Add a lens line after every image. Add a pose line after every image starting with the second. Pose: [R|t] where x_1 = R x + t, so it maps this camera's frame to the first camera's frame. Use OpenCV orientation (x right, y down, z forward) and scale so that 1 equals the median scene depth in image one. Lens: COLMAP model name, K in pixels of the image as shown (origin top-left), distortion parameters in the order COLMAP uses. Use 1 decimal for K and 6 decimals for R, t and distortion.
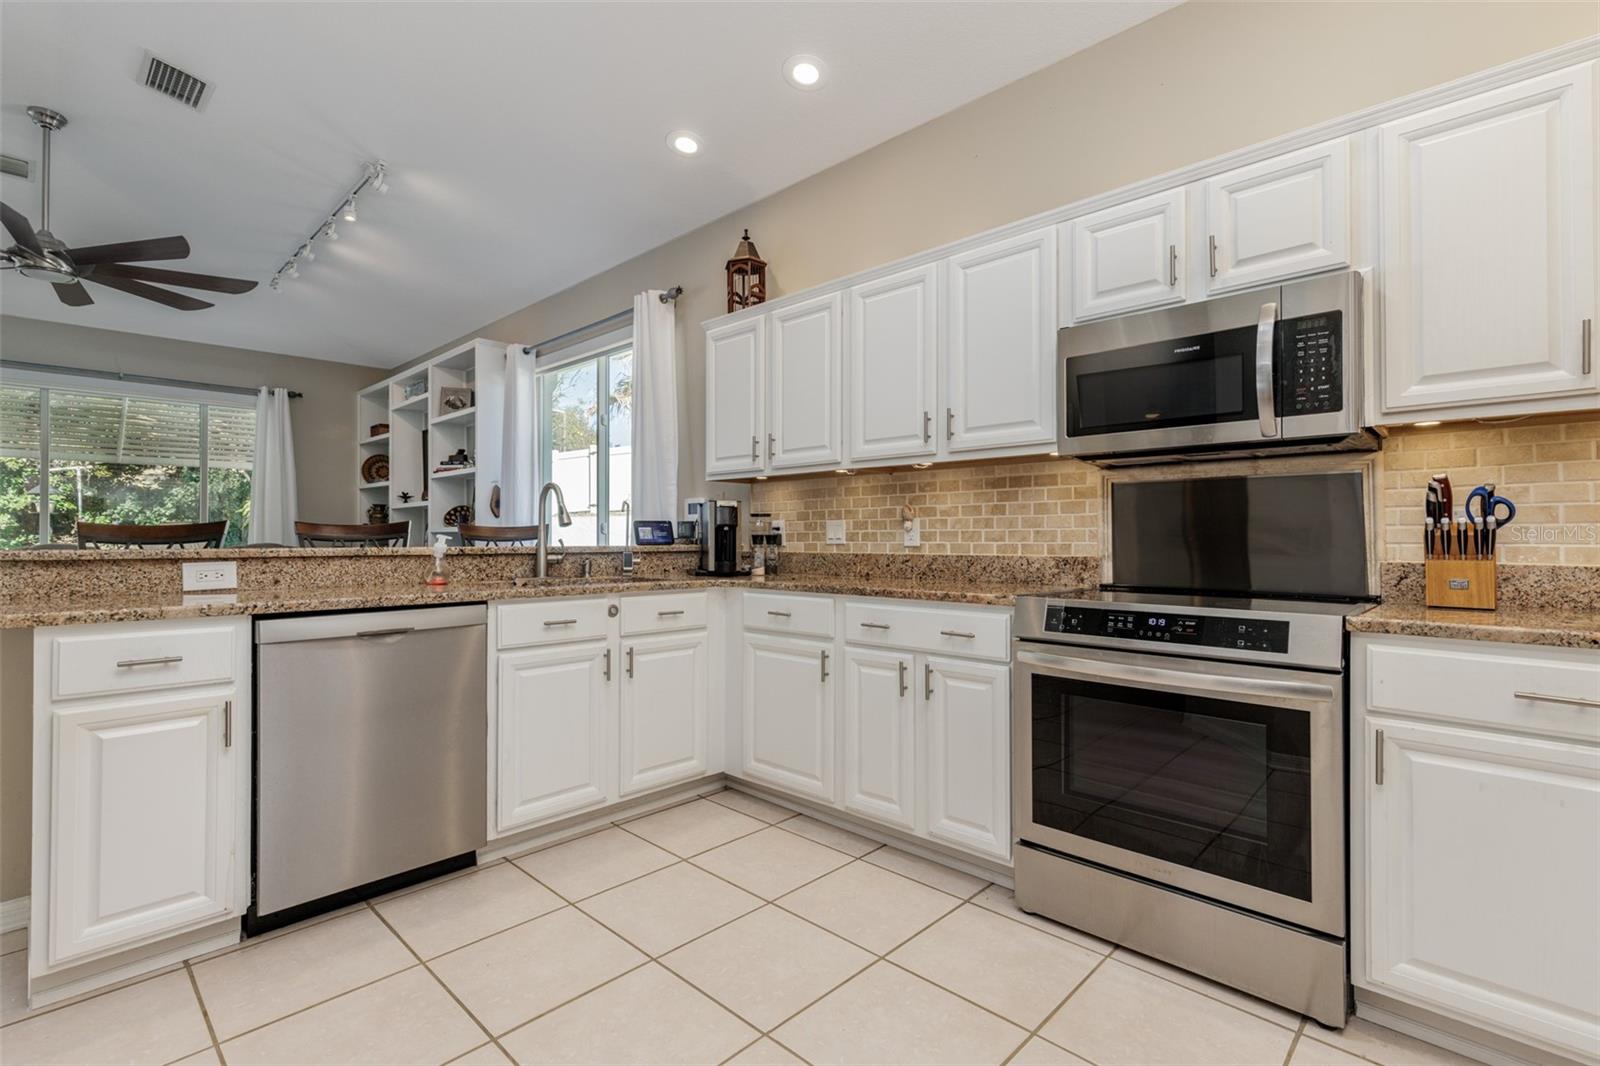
lens RADIAL K [[719.6, 0, 800.0], [0, 719.6, 533.0], [0, 0, 1]] dist [-0.001937, -0.000243]
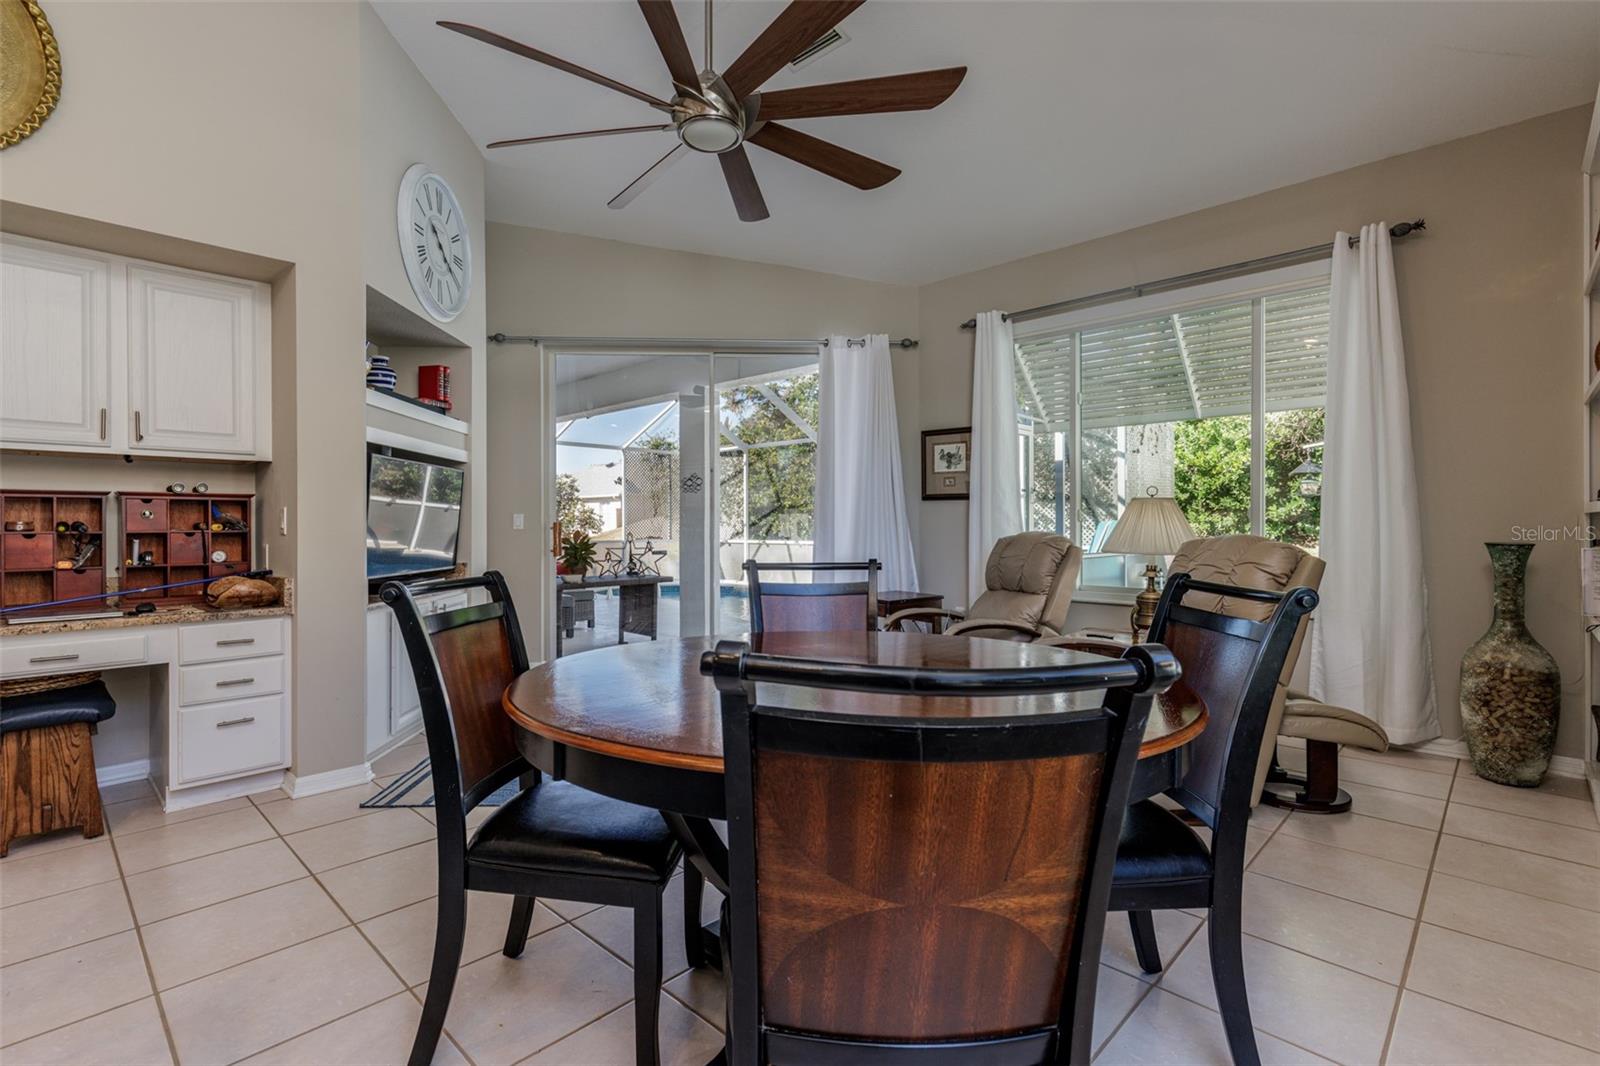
lens RADIAL K [[753.1, 0, 792.6], [0, 753.1, 520.8], [0, 0, 1]] dist [0.034005, -0.000102]
pose [[-0.009510, -0.008070, -0.999922, -0.187517], [0.003564, 0.999961, -0.008105, 0.005961], [0.999948, -0.003641, -0.009481, 0.605300]]
